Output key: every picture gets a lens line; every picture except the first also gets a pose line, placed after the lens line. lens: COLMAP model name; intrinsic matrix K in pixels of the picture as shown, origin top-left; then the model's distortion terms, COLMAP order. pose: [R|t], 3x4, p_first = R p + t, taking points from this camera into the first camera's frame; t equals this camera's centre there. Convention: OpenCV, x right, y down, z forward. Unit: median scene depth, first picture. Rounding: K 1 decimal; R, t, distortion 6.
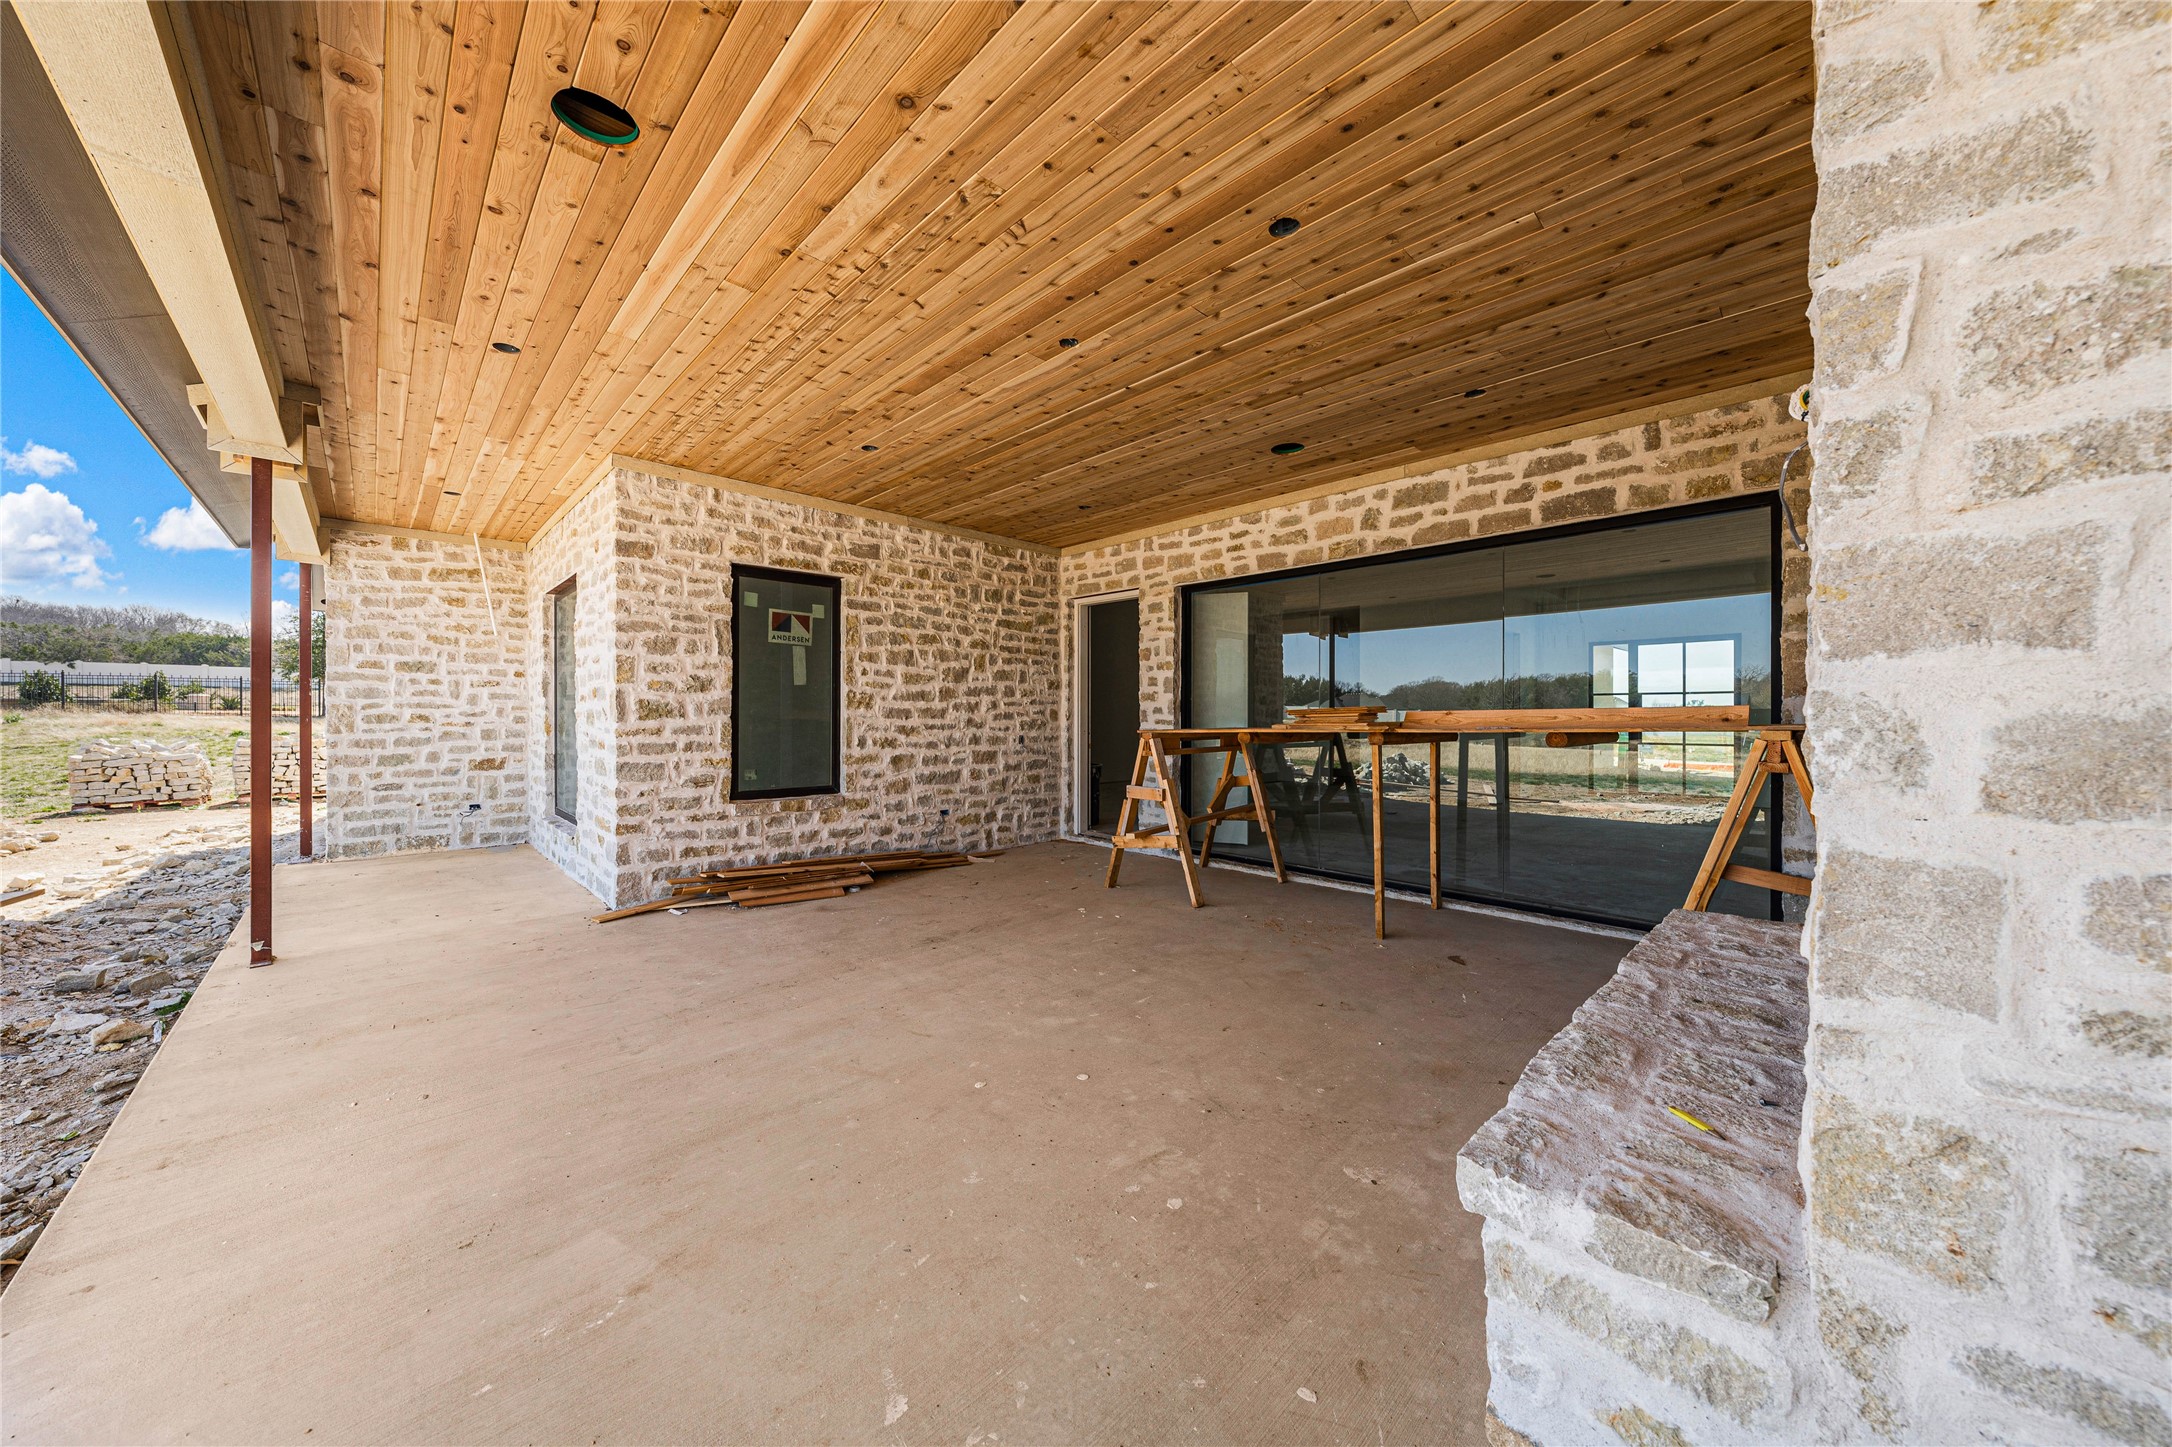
lens RADIAL K [[740.1, 0, 1094.2], [0, 740.1, 717.2], [0, 0, 1]] dist [0.000837, 0.000042]
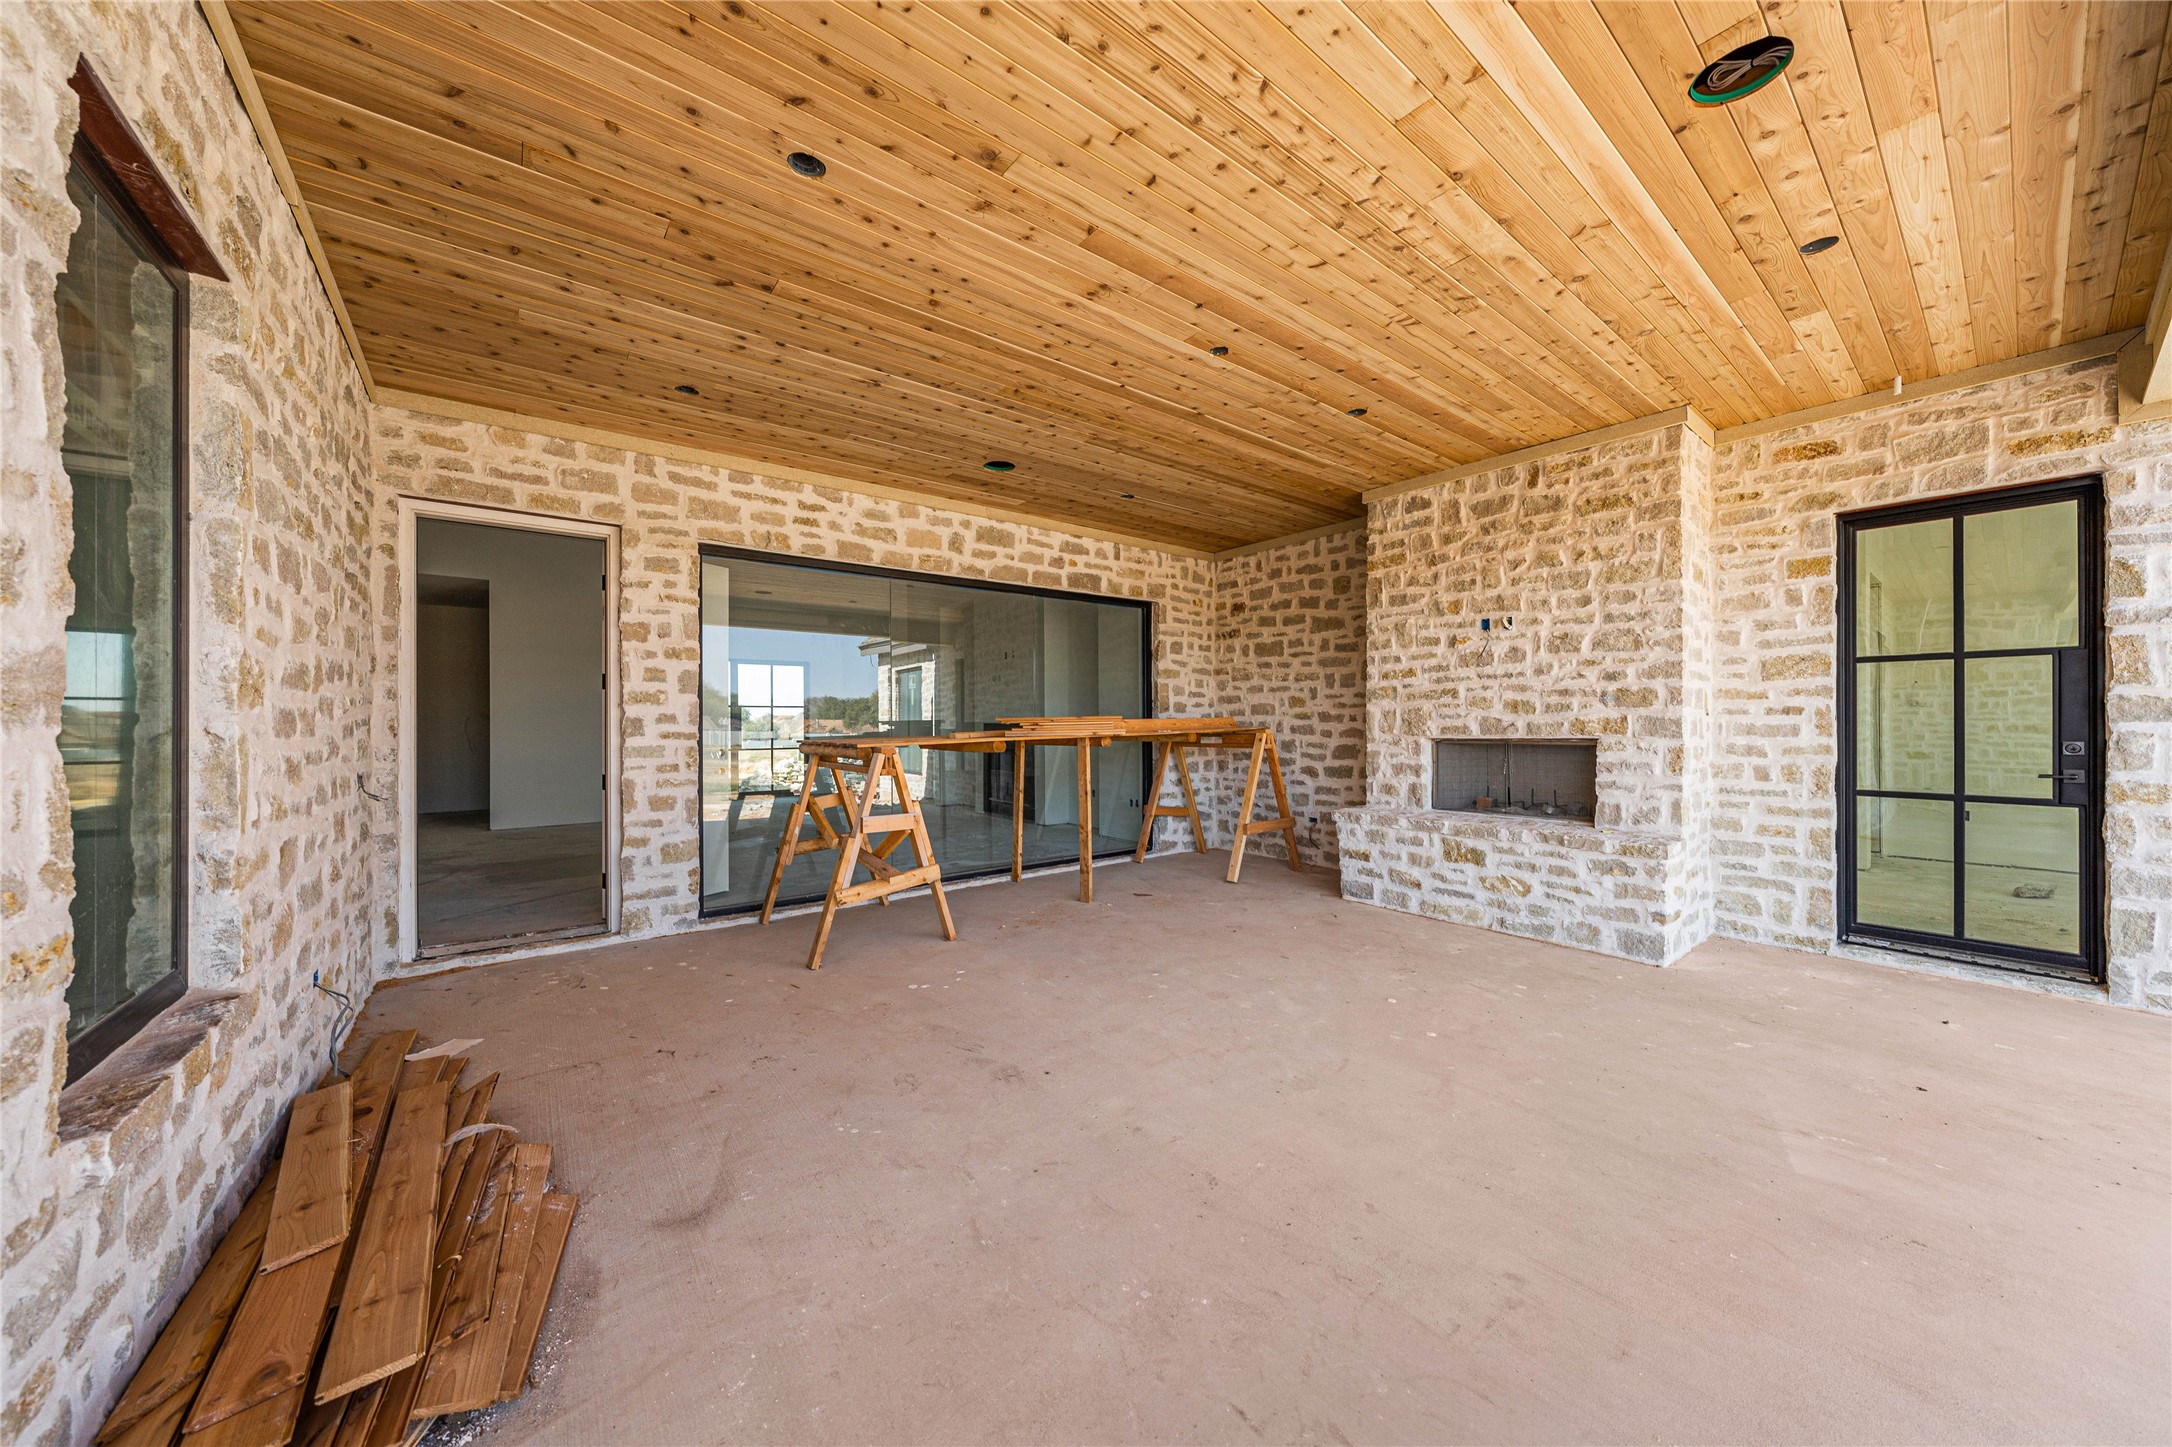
lens RADIAL K [[740.1, 0, 1085.1], [0, 740.1, 725.8], [0, 0, 1]] dist [0.000837, 0.000042]
pose [[0.111853, -0.003676, 0.993718, -0.784883], [0.009302, 0.999953, 0.002652, -0.001277], [-0.993681, 0.008947, 0.111882, 0.798544]]
